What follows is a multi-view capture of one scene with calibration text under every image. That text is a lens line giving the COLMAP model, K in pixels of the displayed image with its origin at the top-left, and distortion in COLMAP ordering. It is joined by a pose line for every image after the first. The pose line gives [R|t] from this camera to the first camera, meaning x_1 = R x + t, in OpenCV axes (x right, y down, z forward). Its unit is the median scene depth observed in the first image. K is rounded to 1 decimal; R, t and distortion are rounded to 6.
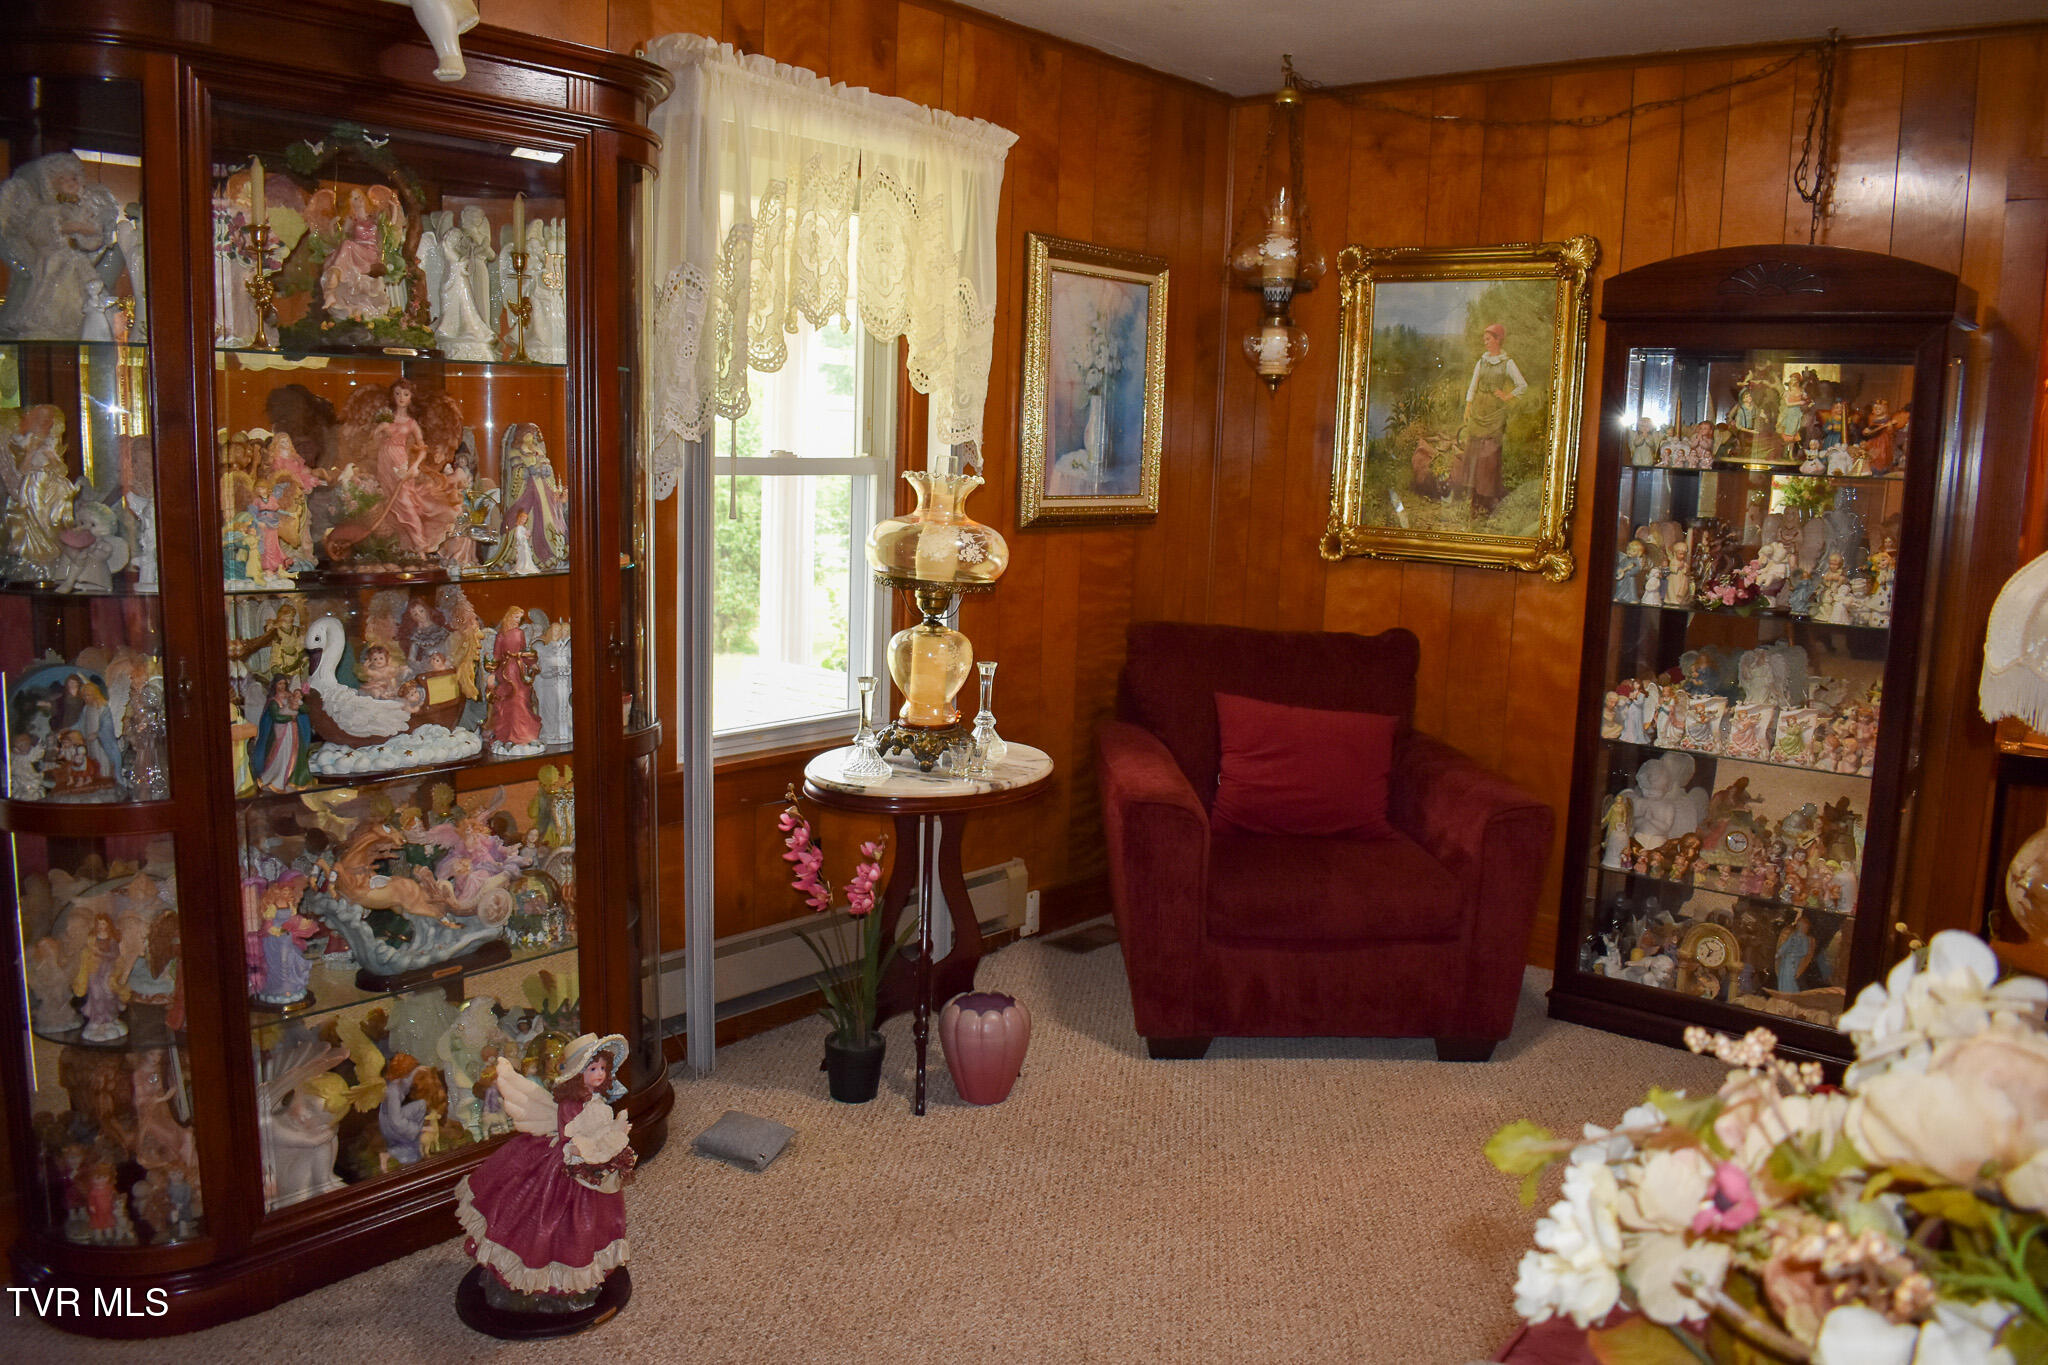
lens RADIAL K [[1619.0, 0, 1024.0], [0, 1619.0, 682.5], [0, 0, 1]] dist [-0.095879, 0.012787]
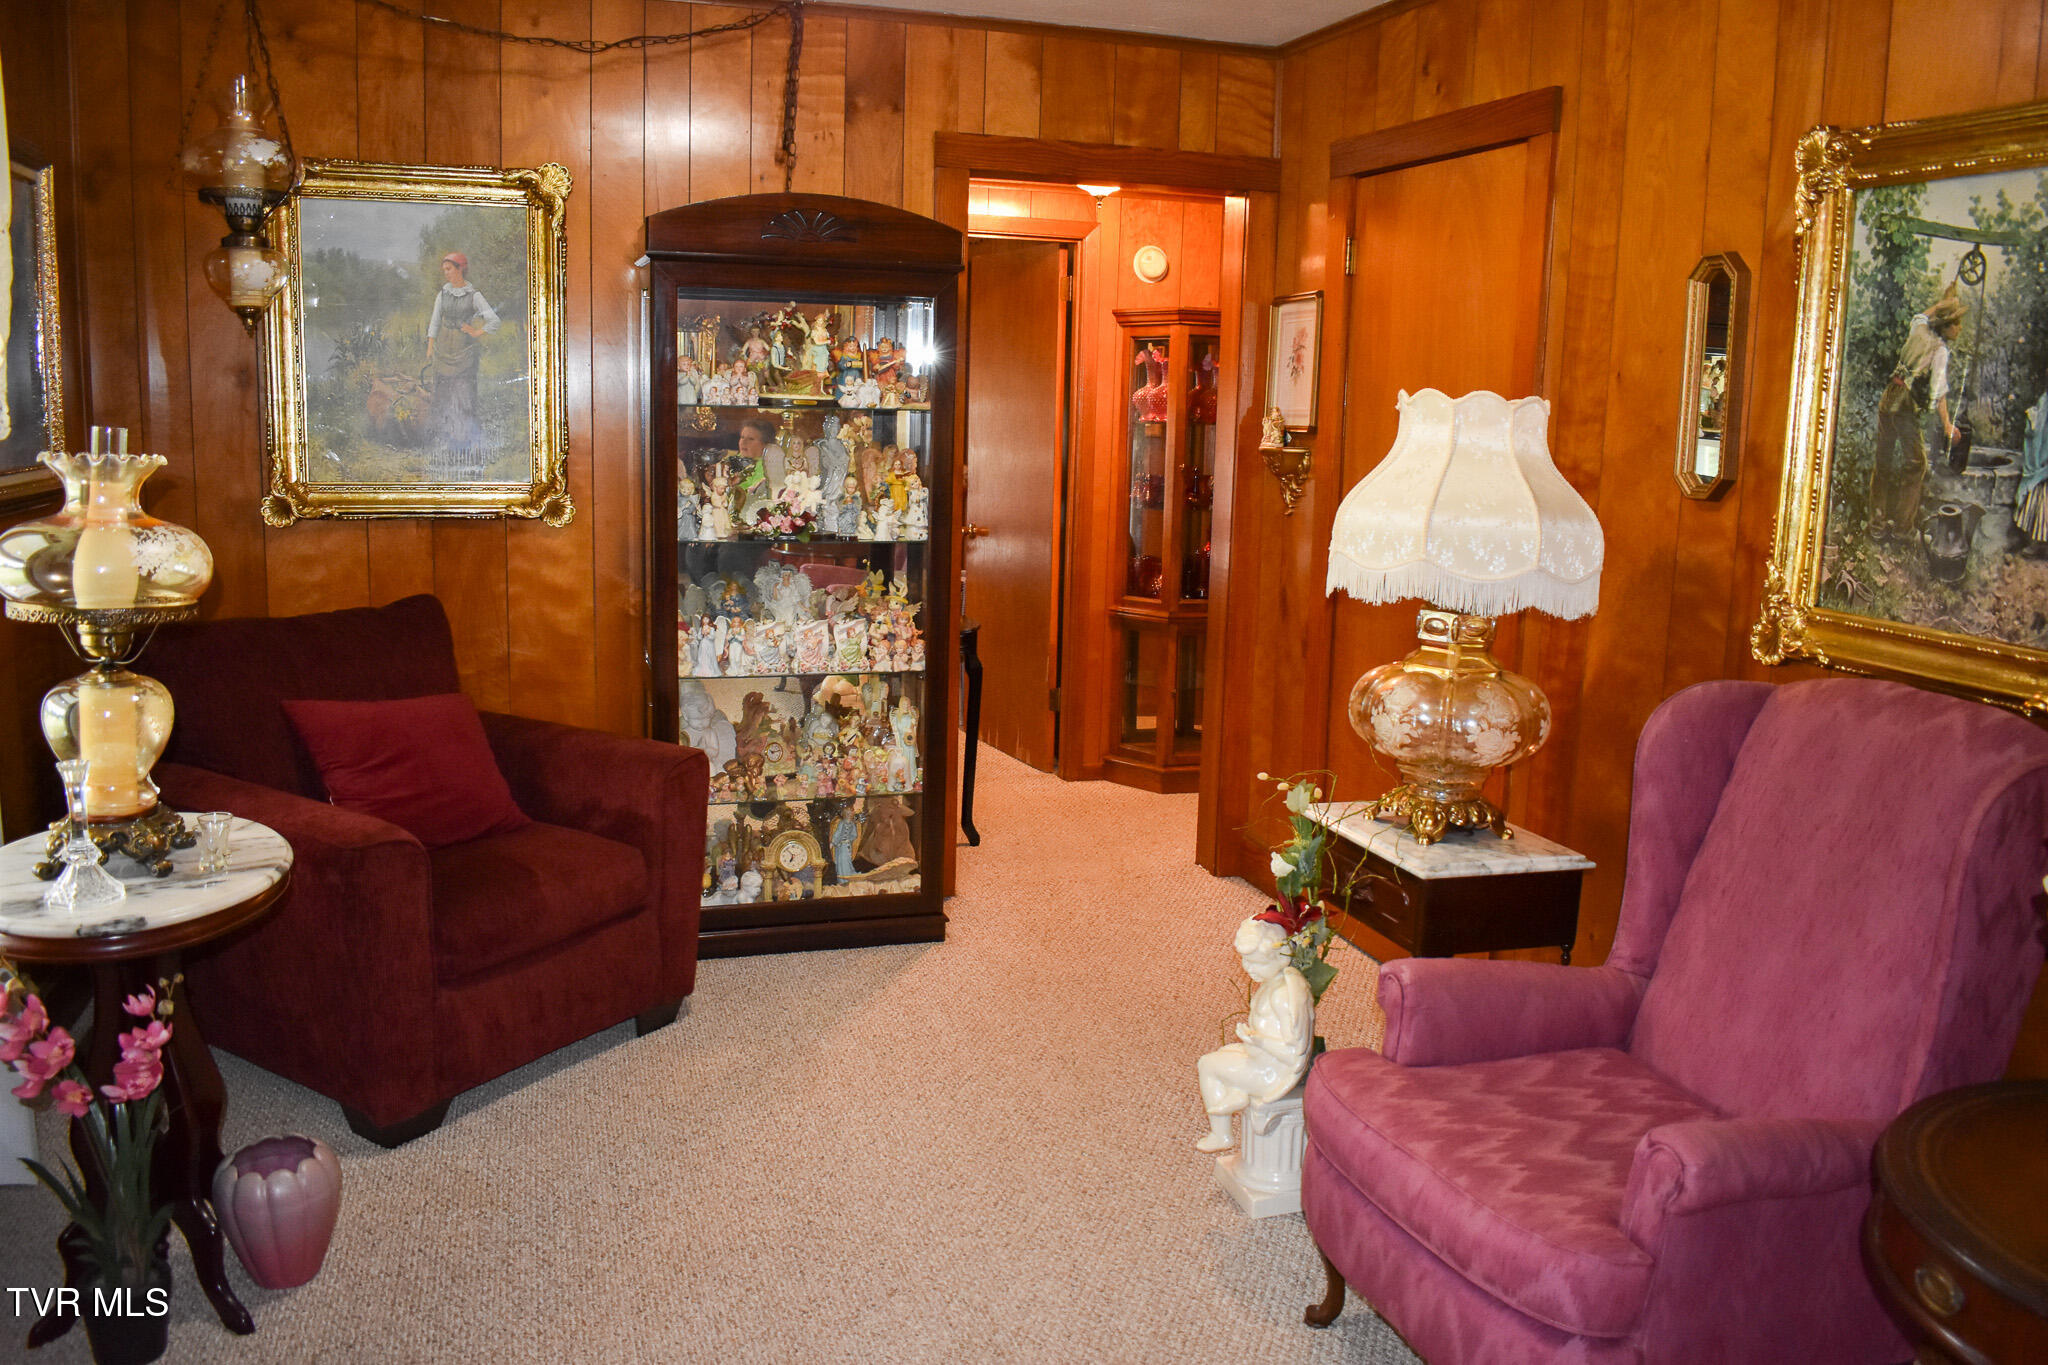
lens RADIAL K [[1619.0, 0, 1024.0], [0, 1619.0, 682.5], [0, 0, 1]] dist [-0.095879, 0.012787]
pose [[0.532006, -0.165292, 0.830451, -0.359177], [0.118242, 0.985654, 0.120436, -0.057562], [-0.838444, 0.034122, 0.543918, 0.262796]]
